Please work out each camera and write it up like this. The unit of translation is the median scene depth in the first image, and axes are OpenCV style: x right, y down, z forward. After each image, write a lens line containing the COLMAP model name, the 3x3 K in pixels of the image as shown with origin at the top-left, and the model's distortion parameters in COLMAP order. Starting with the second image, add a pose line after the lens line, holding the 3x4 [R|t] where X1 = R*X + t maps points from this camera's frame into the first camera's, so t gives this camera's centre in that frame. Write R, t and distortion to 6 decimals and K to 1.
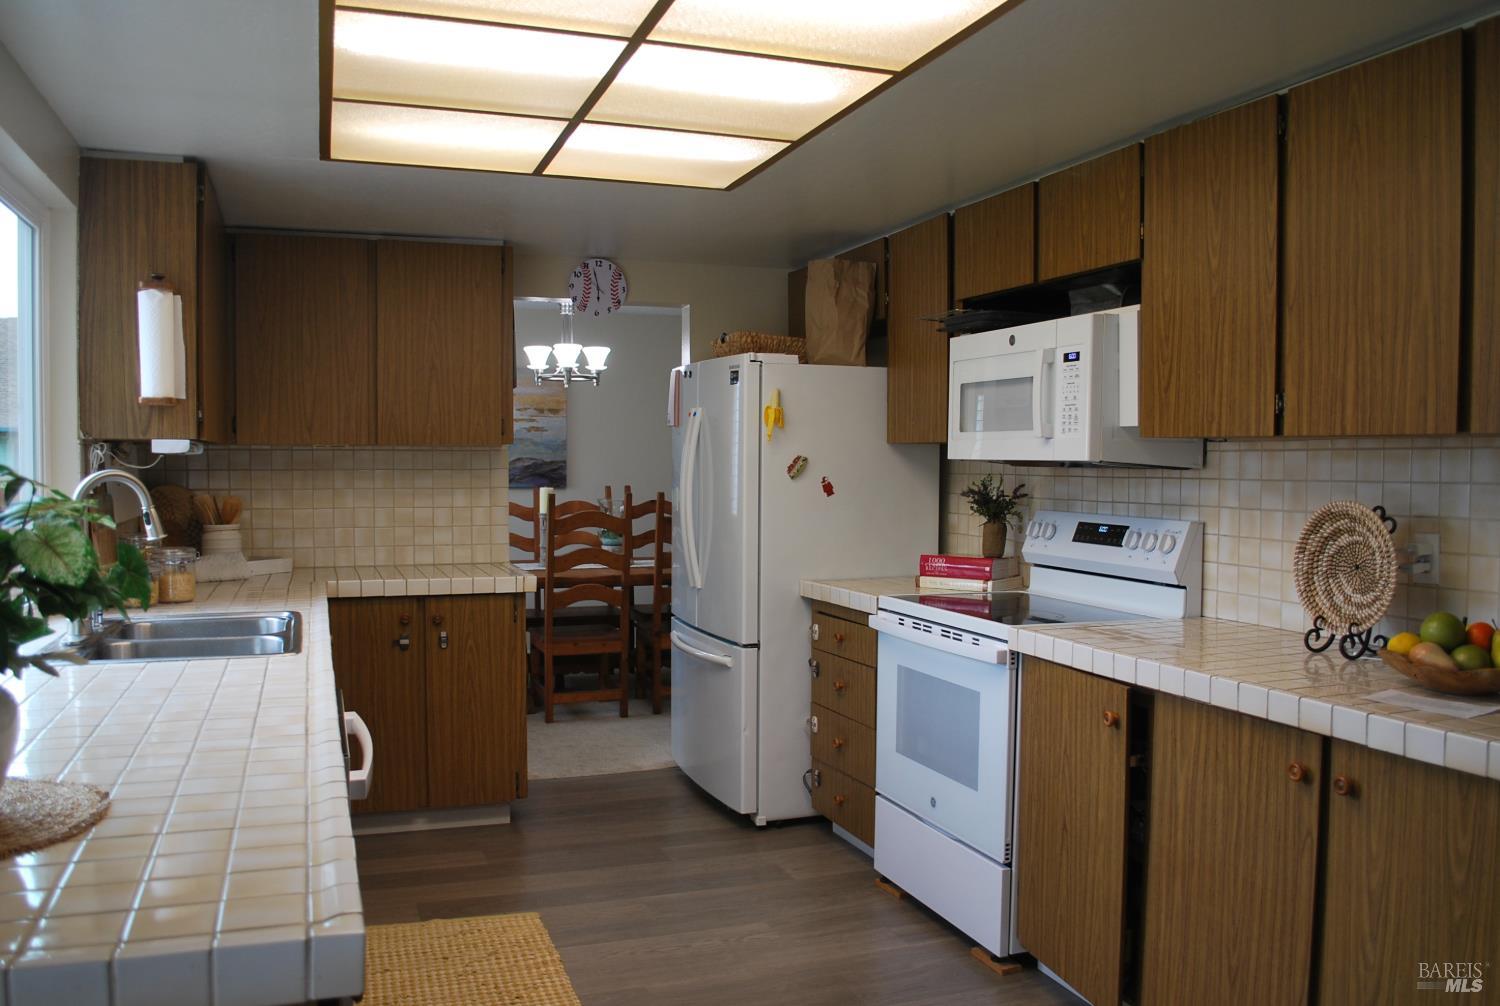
lens RADIAL K [[1175.2, 0, 750.0], [0, 1175.2, 503.0], [0, 0, 1]] dist [-0.082415, 0.007535]
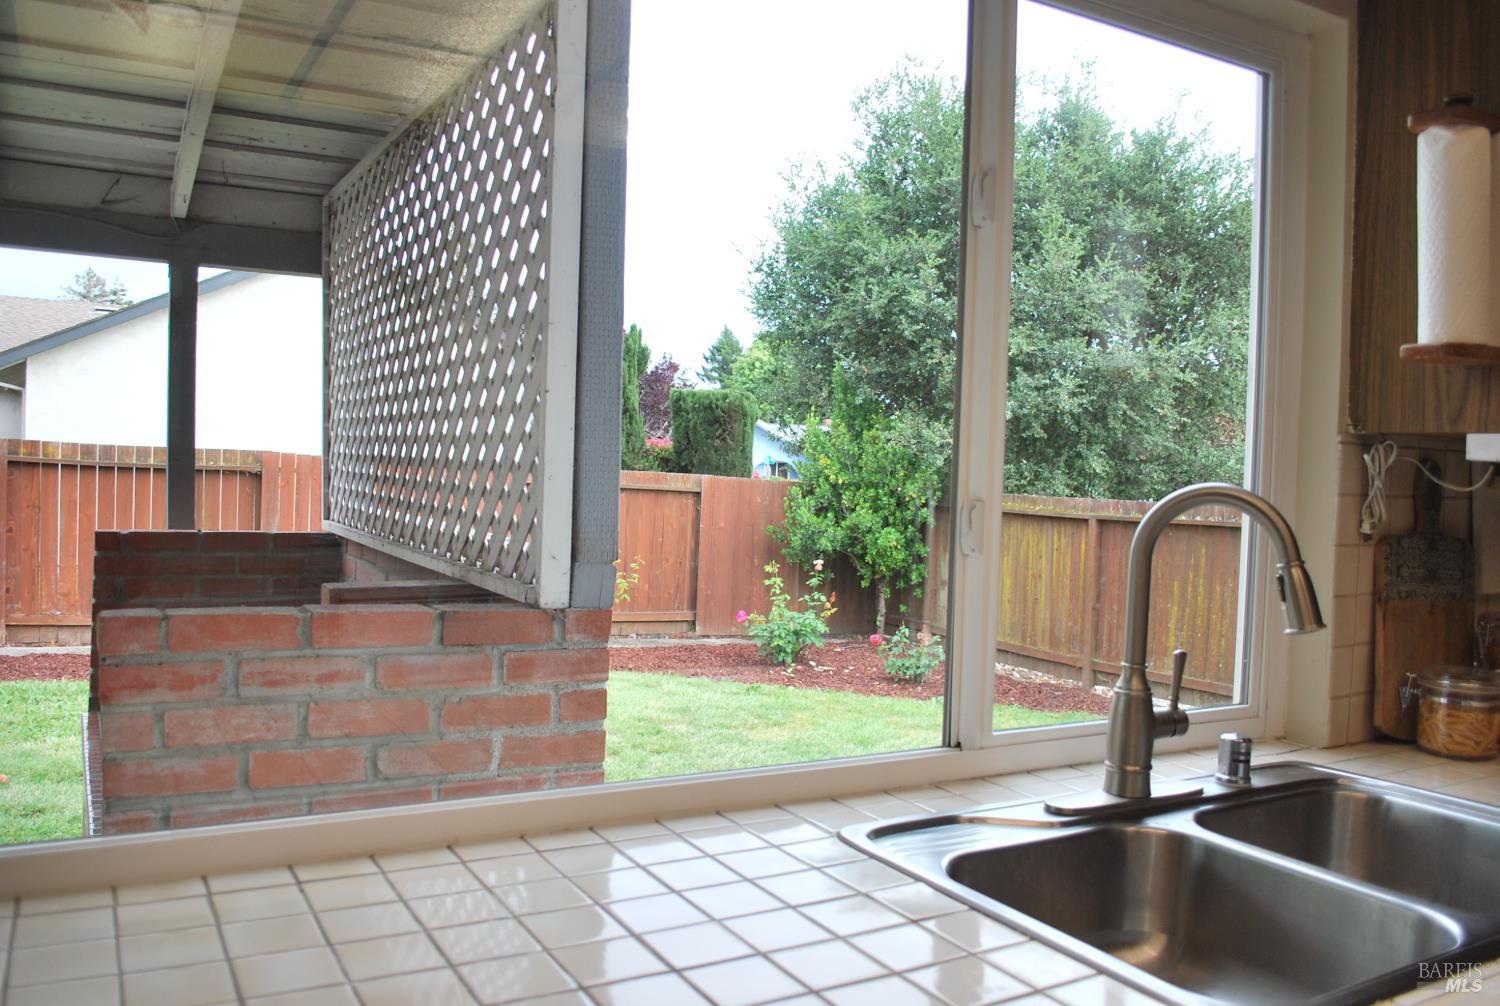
lens RADIAL K [[1175.2, 0, 750.0], [0, 1175.2, 503.0], [0, 0, 1]] dist [-0.082415, 0.007535]
pose [[0.159470, 0.030611, -0.986728, -0.082427], [-0.066583, 0.997577, 0.020187, -0.014500], [0.984955, 0.062480, 0.161122, 0.635731]]
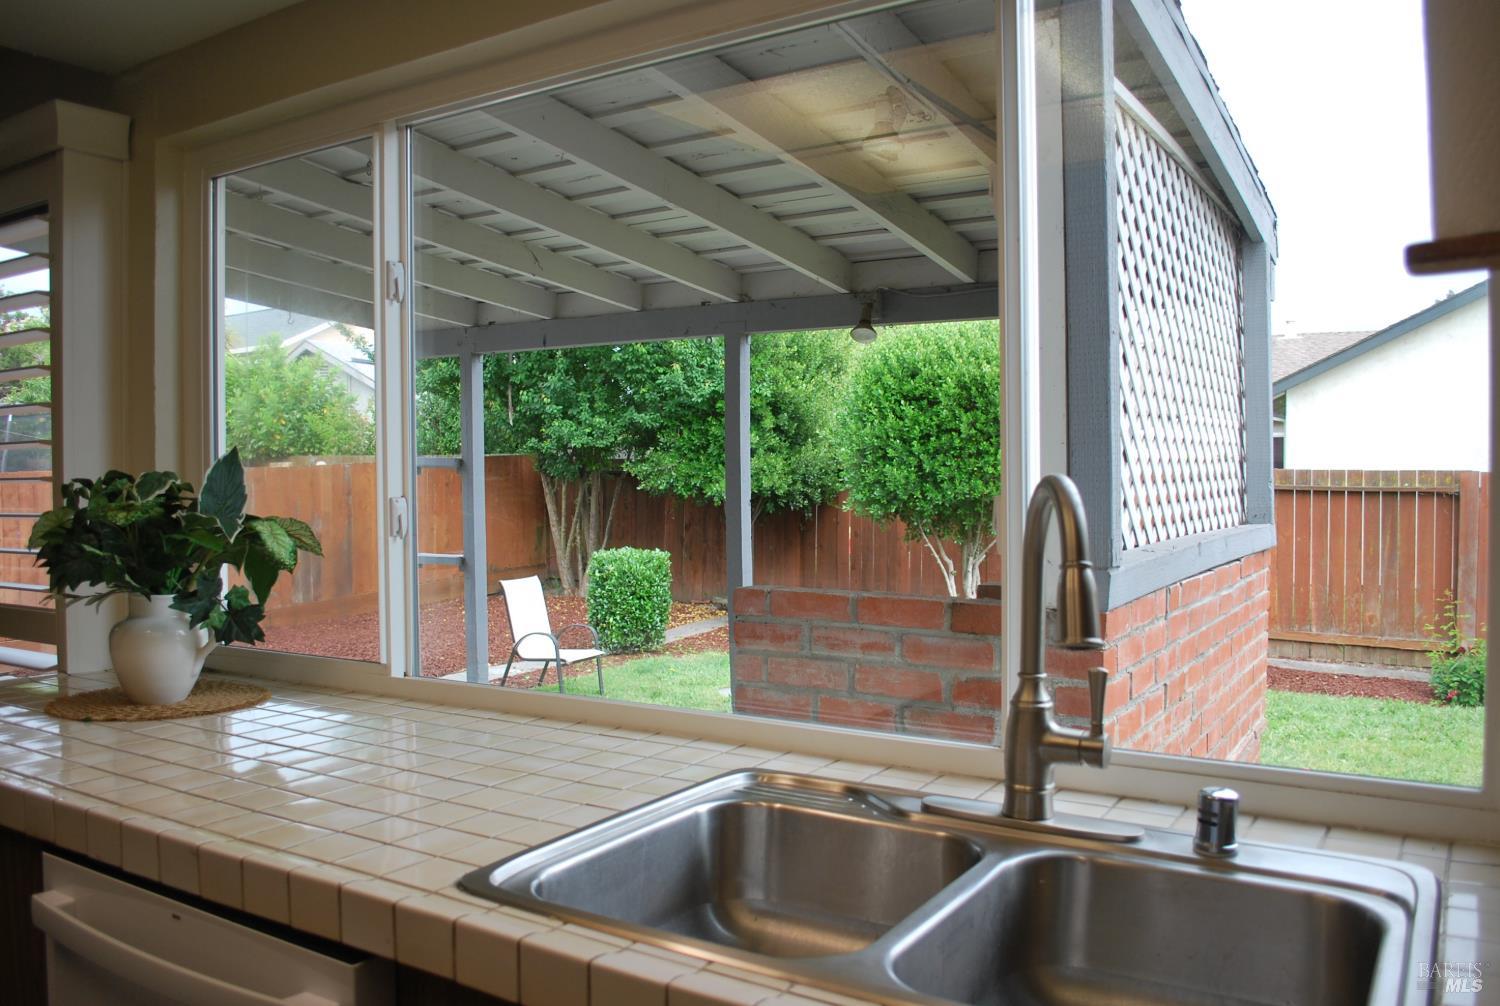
lens RADIAL K [[1175.2, 0, 750.0], [0, 1175.2, 503.0], [0, 0, 1]] dist [-0.082415, 0.007535]
pose [[-0.792424, 0.014611, -0.609796, -0.165478], [-0.019364, 0.998607, 0.049090, -0.031003], [0.609664, 0.050708, -0.791036, 1.090223]]
